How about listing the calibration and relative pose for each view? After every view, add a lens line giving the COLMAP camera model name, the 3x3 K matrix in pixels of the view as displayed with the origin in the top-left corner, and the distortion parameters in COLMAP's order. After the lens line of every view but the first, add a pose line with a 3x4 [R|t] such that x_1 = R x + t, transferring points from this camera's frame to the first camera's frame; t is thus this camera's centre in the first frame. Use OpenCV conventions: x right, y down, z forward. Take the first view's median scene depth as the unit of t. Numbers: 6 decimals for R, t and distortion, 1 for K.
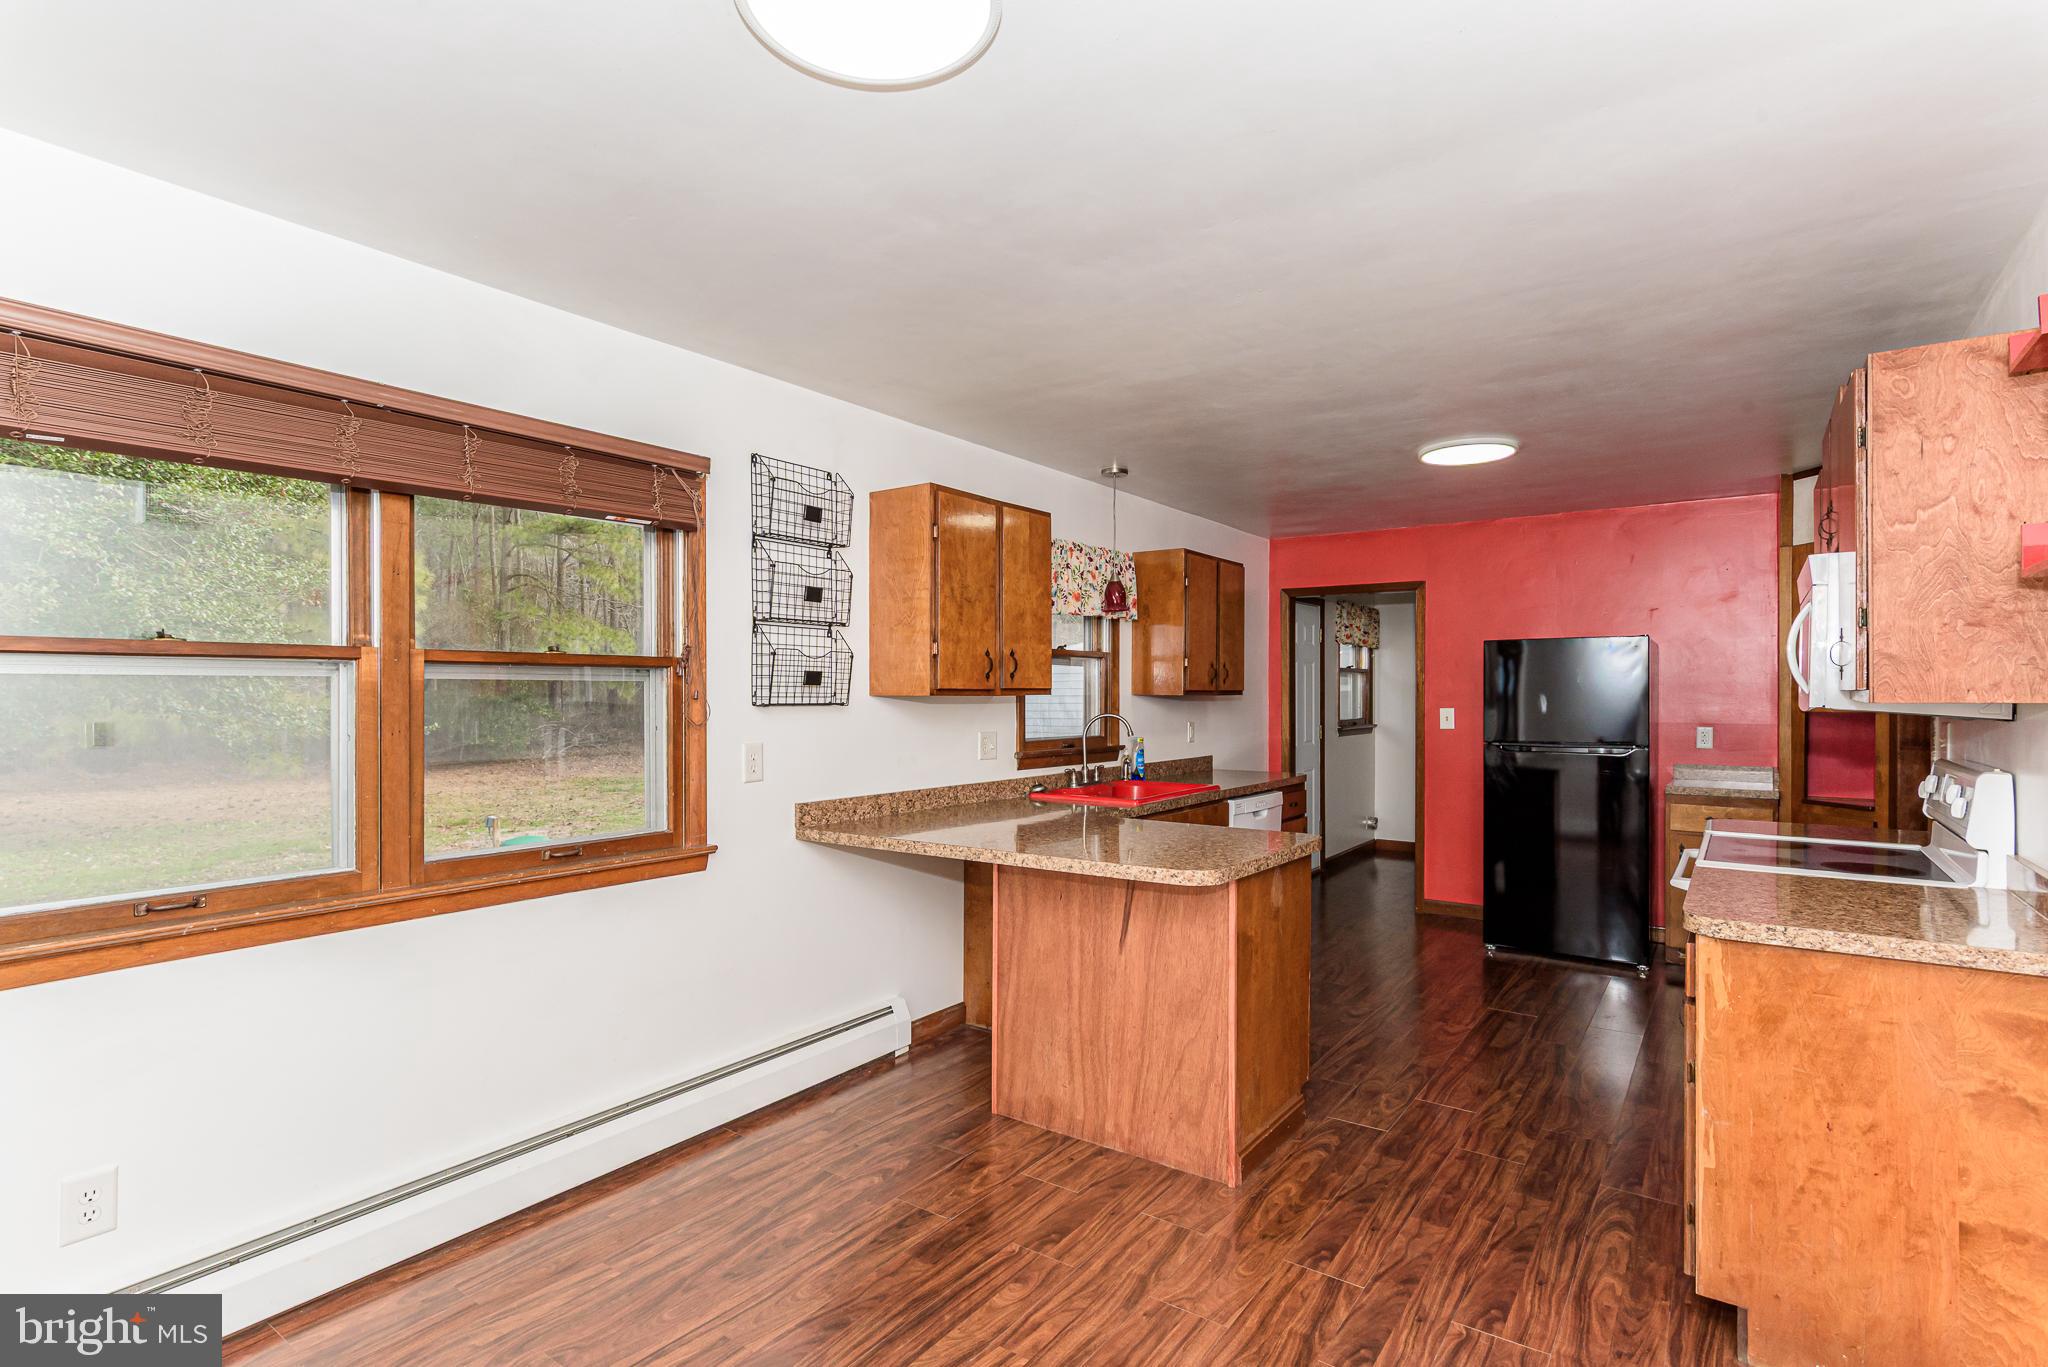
lens RADIAL K [[1008.4, 0, 1015.3], [0, 1008.4, 691.5], [0, 0, 1]] dist [0.005038, -0.001120]
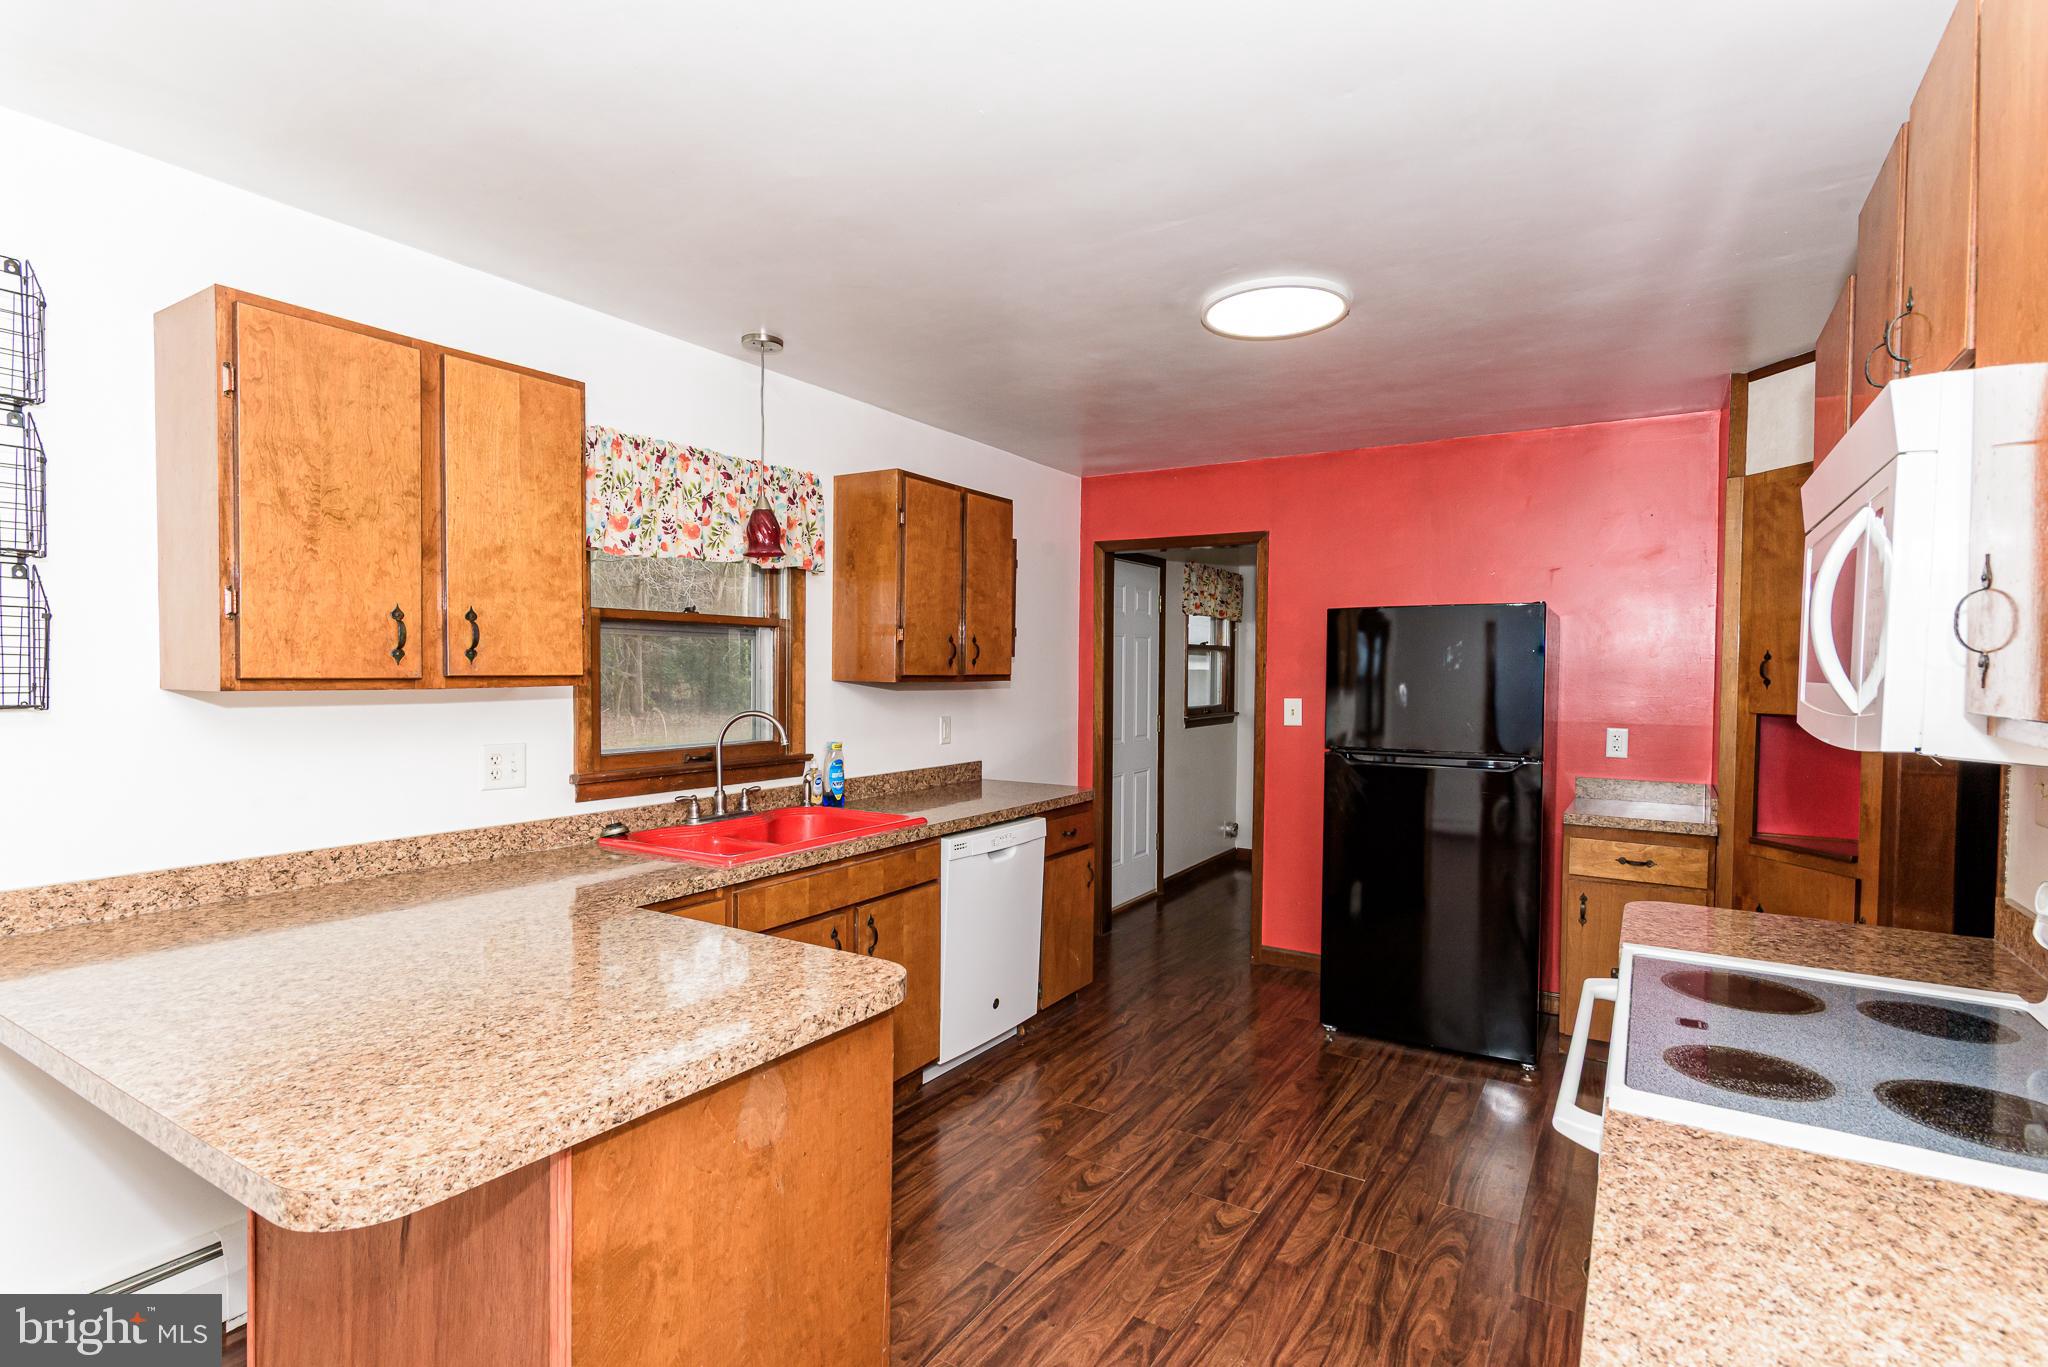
lens RADIAL K [[1008.4, 0, 1011.7], [0, 1008.4, 693.5], [0, 0, 1]] dist [0.005038, -0.001120]
pose [[0.997998, 0.005076, 0.063043, 0.224879], [-0.006819, 0.999599, 0.027469, -0.009103], [-0.062878, -0.027844, 0.997633, 0.339419]]
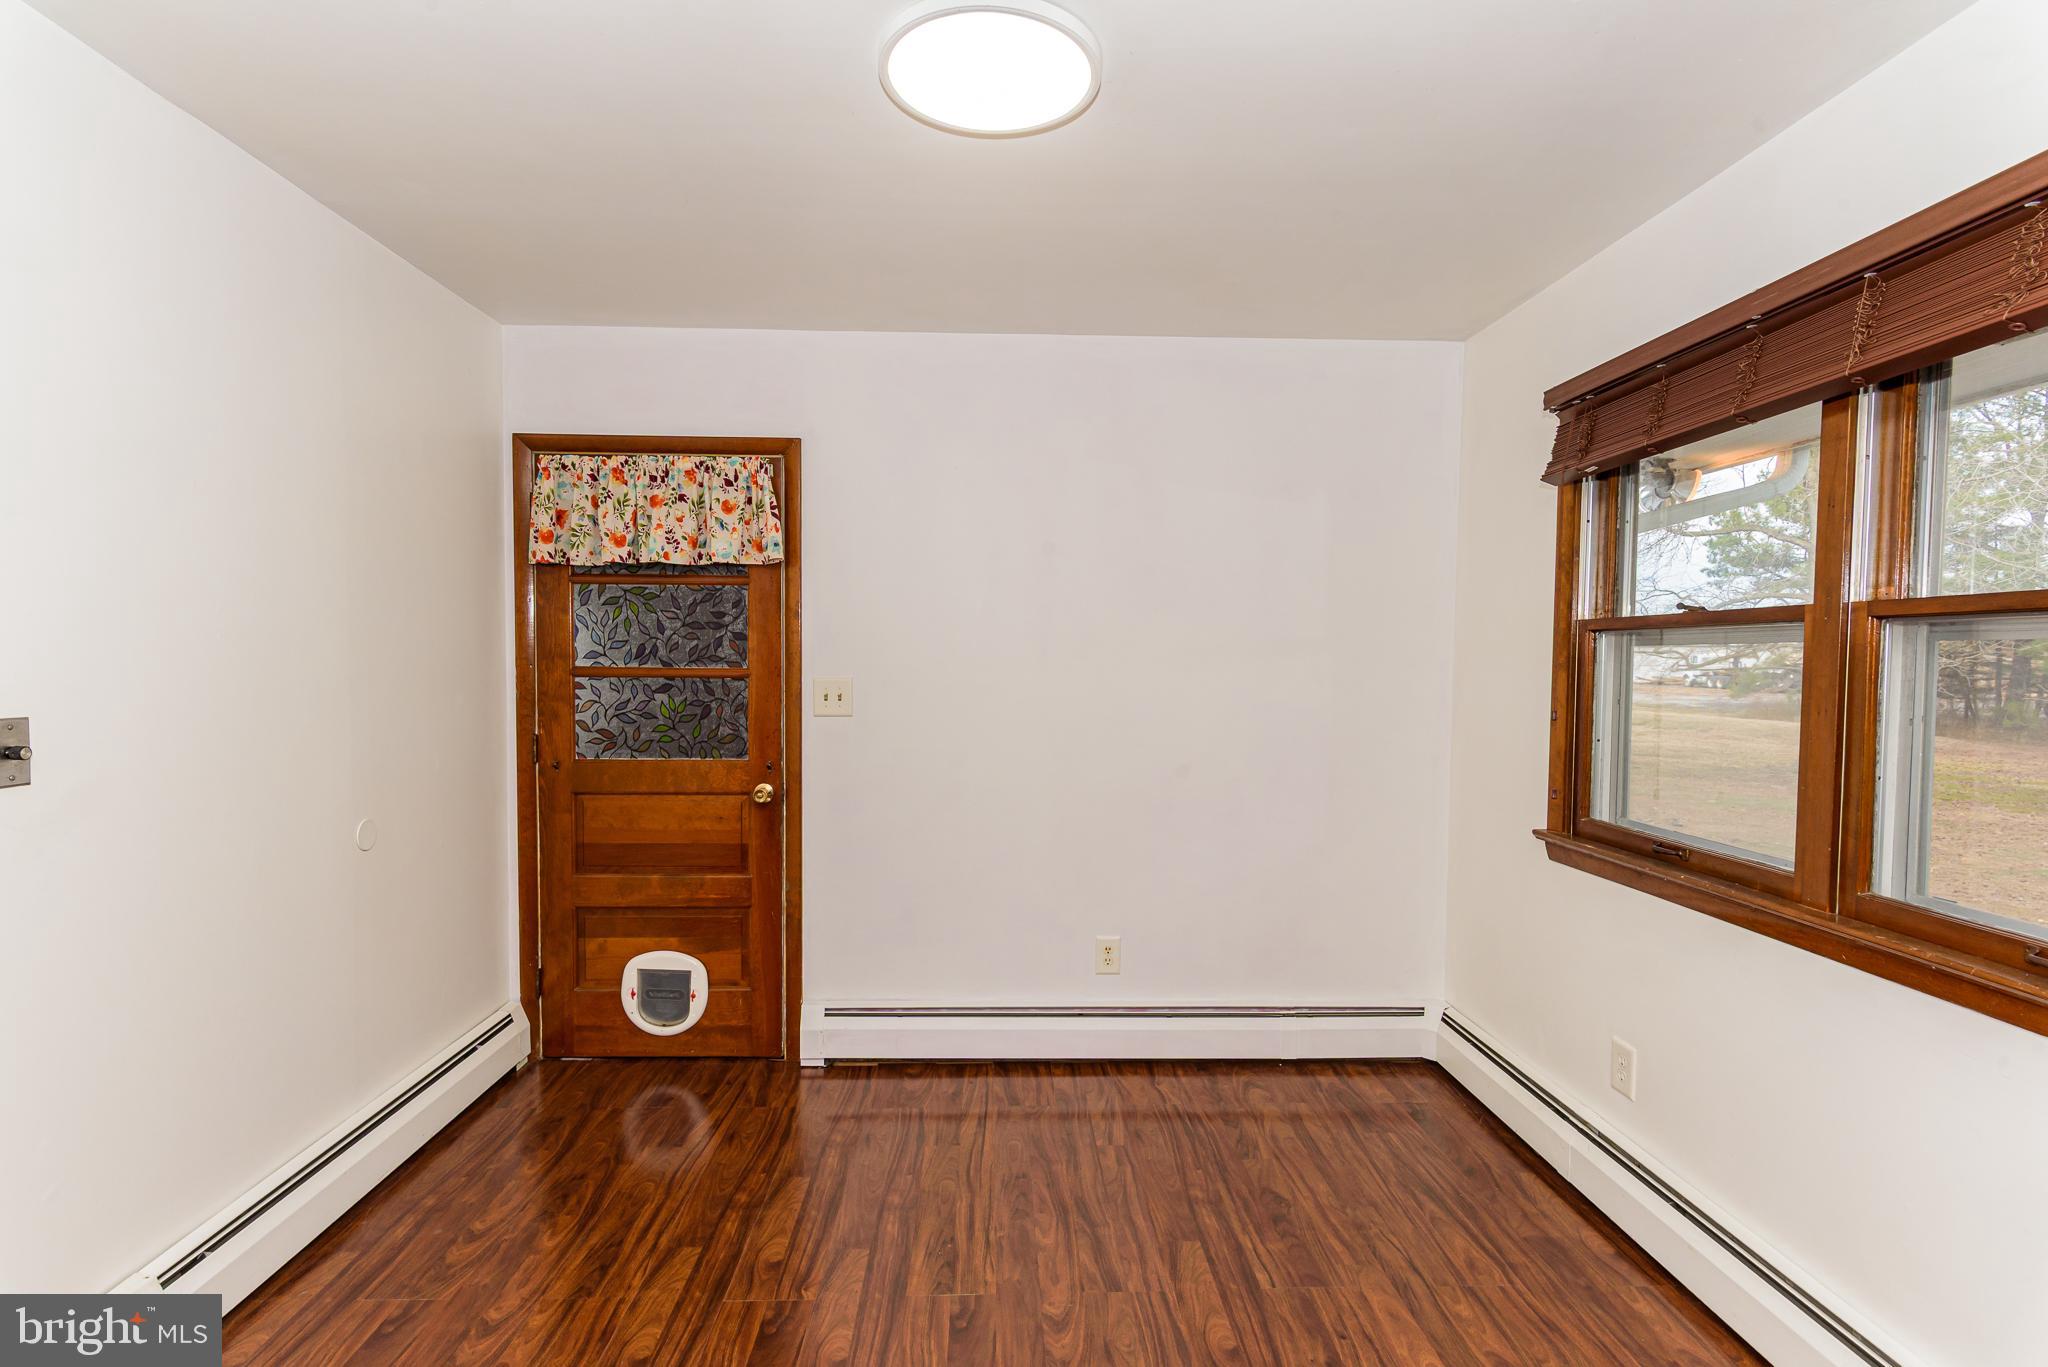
lens RADIAL K [[1008.4, 0, 1025.9], [0, 1008.4, 687.5], [0, 0, 1]] dist [0.005038, -0.001120]
pose [[-0.791059, 0.015492, -0.611543, 0.183497], [-0.006615, 0.999404, 0.033874, -0.000514], [0.611704, 0.030841, -0.790485, 0.647557]]
